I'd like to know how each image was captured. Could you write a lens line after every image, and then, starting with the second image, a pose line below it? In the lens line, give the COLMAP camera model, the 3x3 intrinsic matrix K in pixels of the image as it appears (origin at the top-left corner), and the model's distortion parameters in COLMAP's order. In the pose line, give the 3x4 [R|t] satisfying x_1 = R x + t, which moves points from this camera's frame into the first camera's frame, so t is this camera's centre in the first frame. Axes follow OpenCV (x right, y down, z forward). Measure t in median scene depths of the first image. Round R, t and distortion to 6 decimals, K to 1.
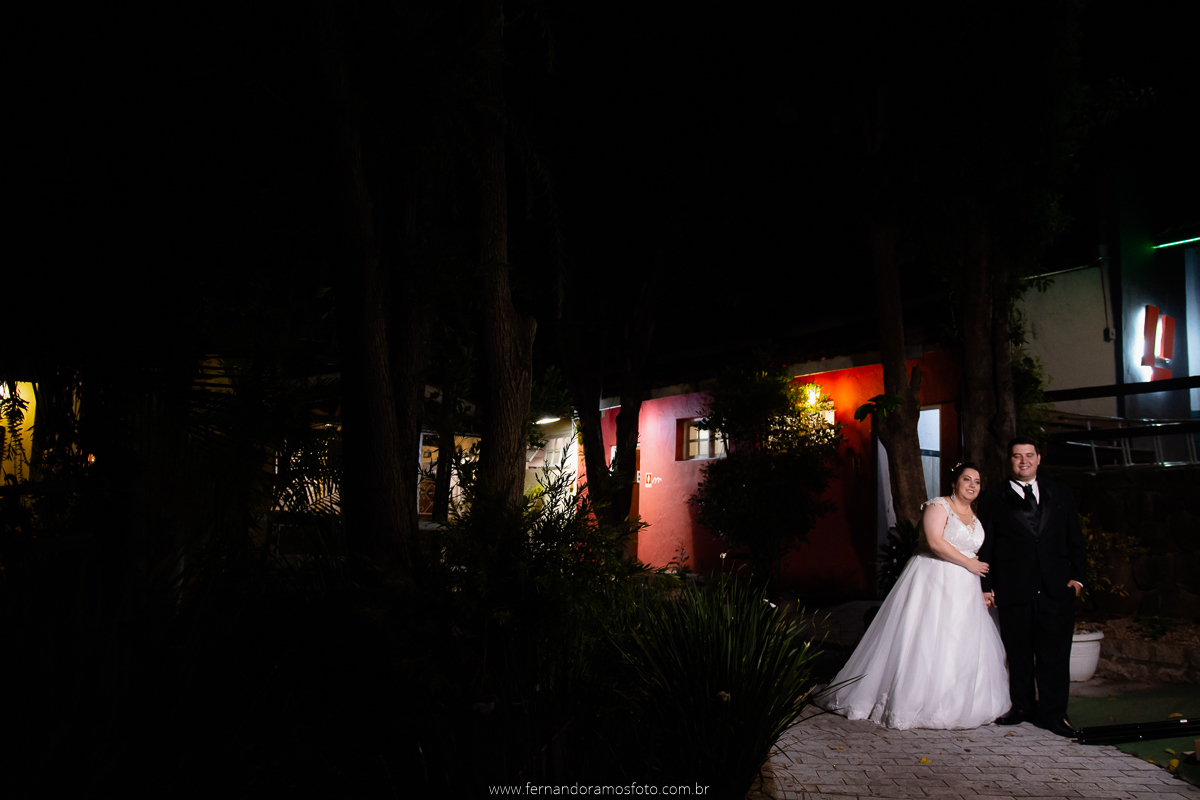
lens RADIAL K [[999.7, 0, 600.0], [0, 999.7, 400.0], [0, 0, 1]] dist [-0.029355, 0.005178]
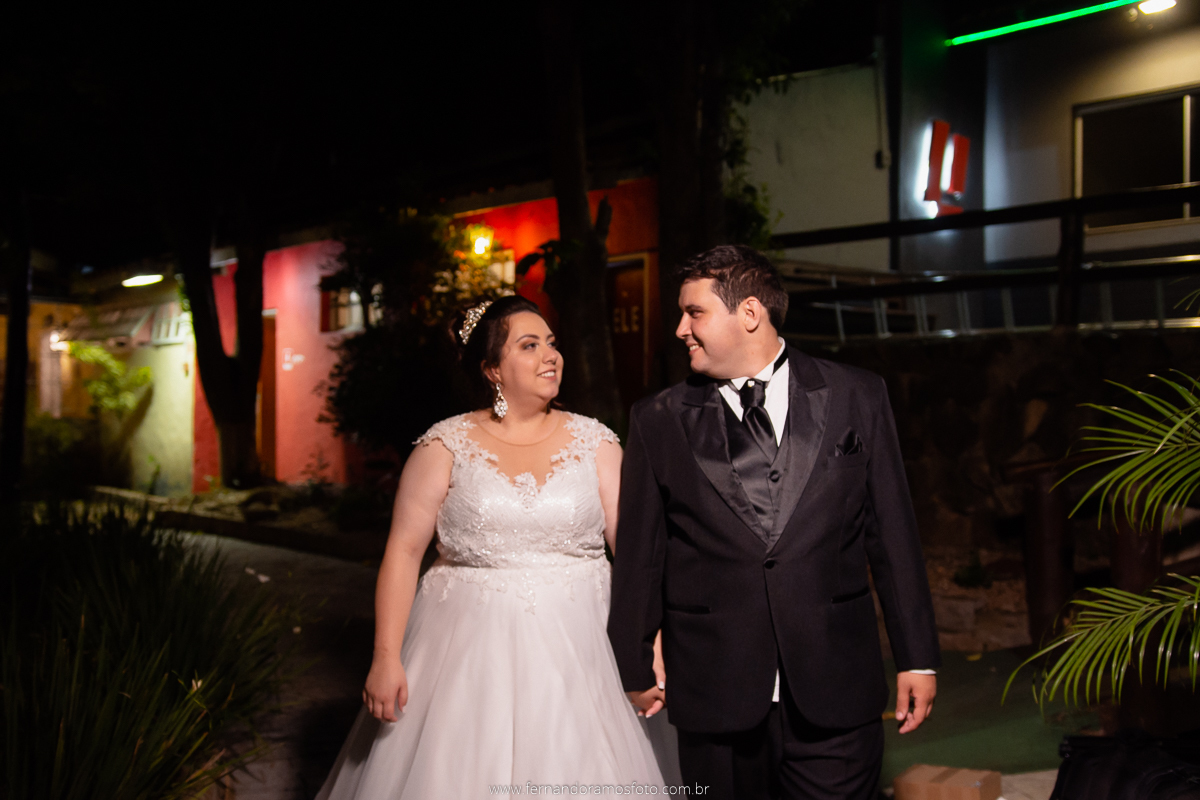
lens RADIAL K [[1112.8, 0, 564.5], [0, 1112.8, 398.0], [0, 0, 1]] dist [-0.006197, -0.007976]
pose [[0.990564, -0.022246, 0.135236, 0.165413], [0.004679, 0.991653, 0.128852, 0.004271], [-0.136973, -0.127004, 0.982399, 0.191402]]
